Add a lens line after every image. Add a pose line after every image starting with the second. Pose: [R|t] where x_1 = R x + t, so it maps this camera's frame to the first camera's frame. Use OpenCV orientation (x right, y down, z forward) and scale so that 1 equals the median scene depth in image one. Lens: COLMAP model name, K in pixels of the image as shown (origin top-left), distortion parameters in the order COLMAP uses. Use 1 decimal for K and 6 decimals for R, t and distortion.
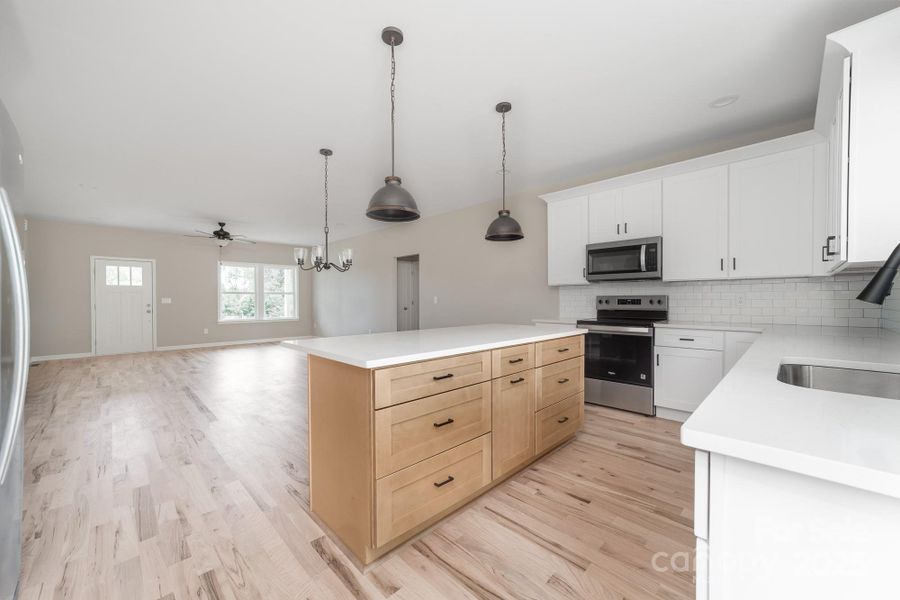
lens RADIAL K [[345.8, 0, 447.2], [0, 345.8, 300.8], [0, 0, 1]] dist [-0.007248, 0.000392]
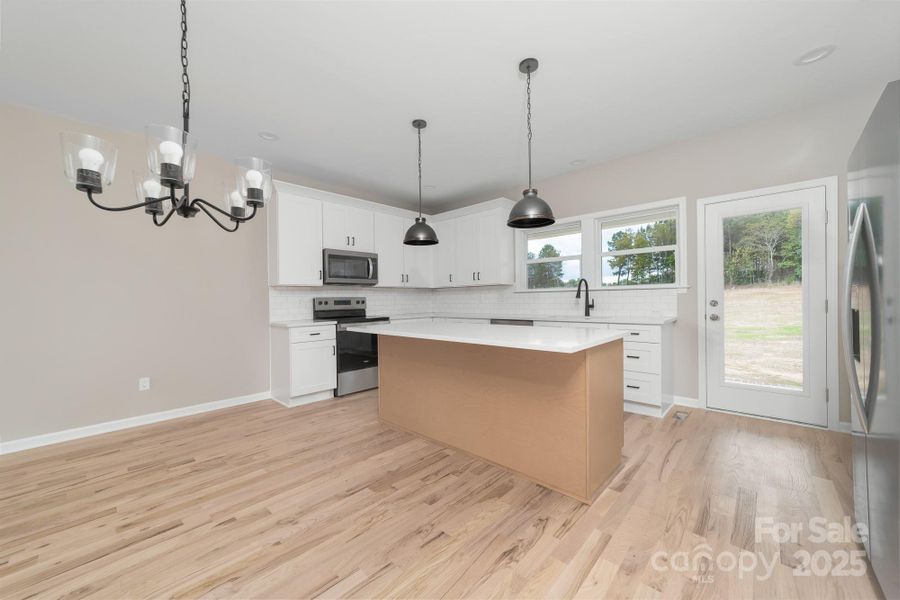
lens RADIAL K [[340.6, 0, 448.1], [0, 340.6, 301.8], [0, 0, 1]] dist [-0.013113, 0.000176]
pose [[-0.038571, -0.000588, 0.999256, -0.902257], [0.016900, 0.999856, 0.001240, 0.006548], [-0.999113, 0.016935, -0.038556, 0.944034]]
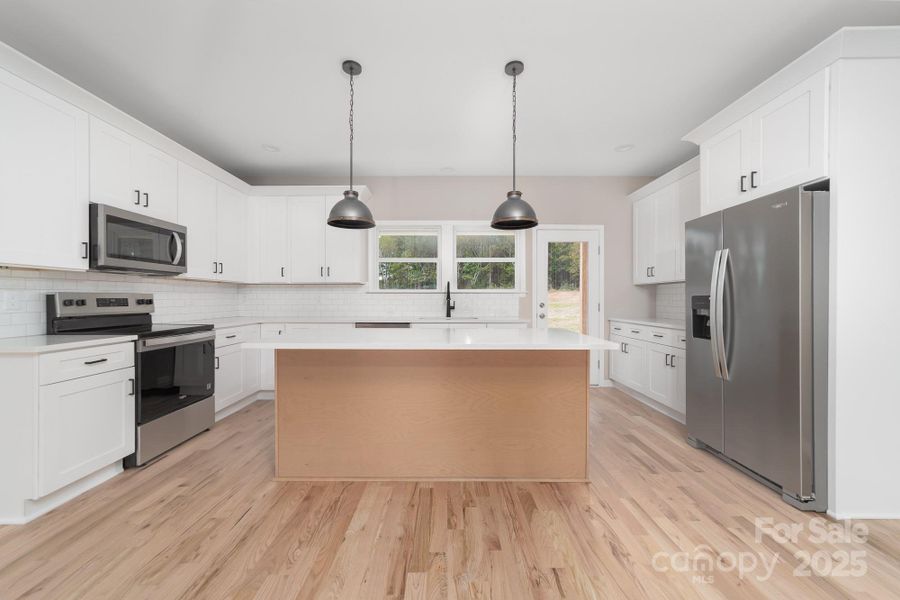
lens RADIAL K [[345.8, 0, 447.2], [0, 345.8, 300.8], [0, 0, 1]] dist [-0.007248, 0.000392]
pose [[-0.712313, -0.000024, 0.701862, -0.571976], [0.004572, 0.999979, 0.004674, -0.000825], [-0.701847, 0.006538, -0.712298, 1.408618]]
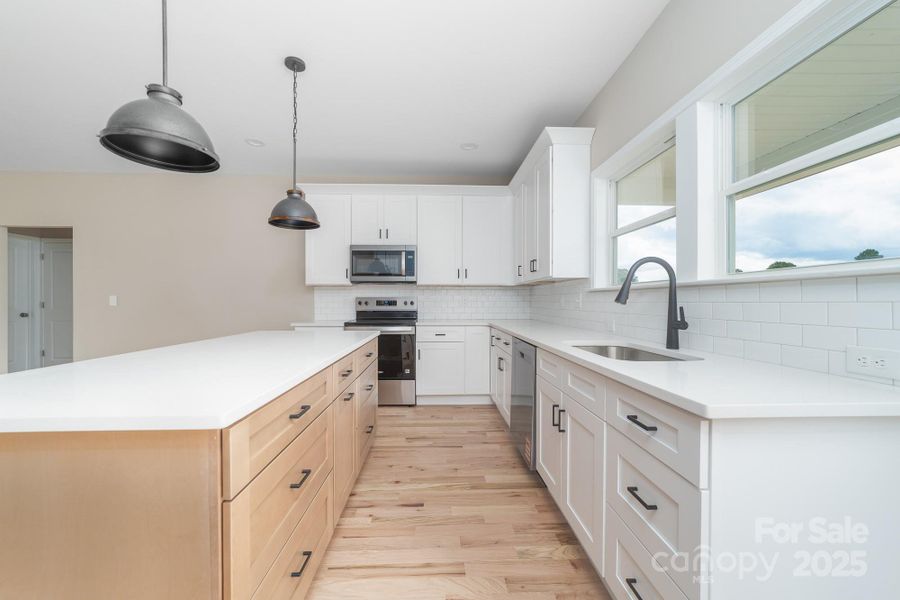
lens RADIAL K [[345.8, 0, 447.2], [0, 345.8, 300.8], [0, 0, 1]] dist [-0.007248, 0.000392]
pose [[0.675863, 0.003530, 0.737019, -0.188310], [-0.000415, 0.999990, -0.004409, 0.000559], [-0.737027, 0.002674, 0.675858, 0.187415]]
